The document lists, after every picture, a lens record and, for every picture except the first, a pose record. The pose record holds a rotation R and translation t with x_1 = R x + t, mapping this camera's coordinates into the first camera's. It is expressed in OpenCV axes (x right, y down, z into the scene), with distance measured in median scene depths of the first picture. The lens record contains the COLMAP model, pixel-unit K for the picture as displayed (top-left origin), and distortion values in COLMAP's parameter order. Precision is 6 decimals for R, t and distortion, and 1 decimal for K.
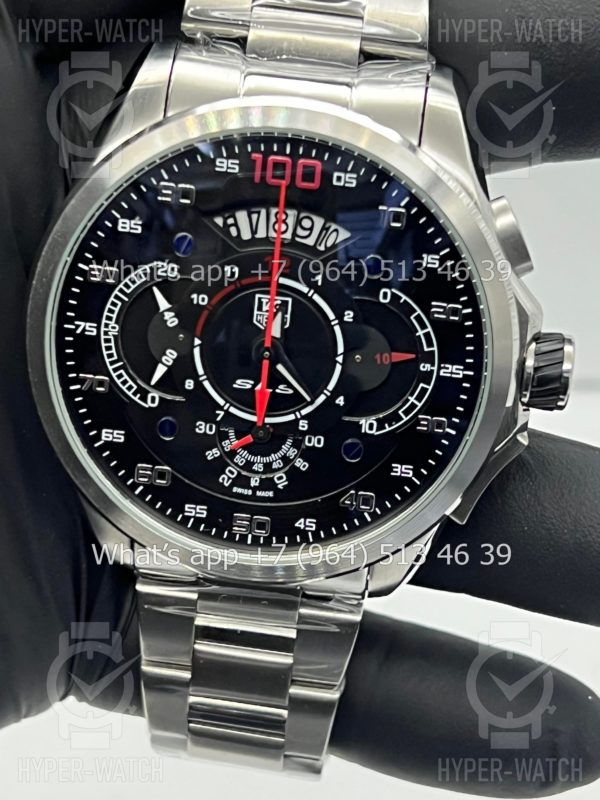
lens RADIAL K [[1794.8, 0, 312.3], [0, 1794.8, 425.1], [0, 0, 1]] dist [0.423733, 0.000000]
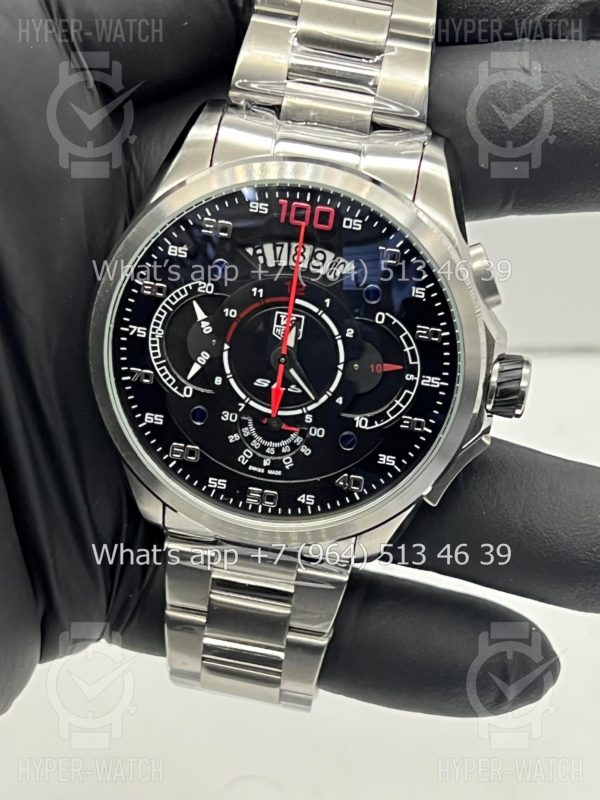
lens RADIAL K [[1794.8, 0, 307.6], [0, 1794.8, 399.7], [0, 0, 1]] dist [0.423733, 0.000000]
pose [[0.998457, 0.054246, -0.011915, 0.008314], [-0.054301, 0.998515, -0.004338, -0.007624], [0.011661, 0.004979, 0.999920, -0.232522]]
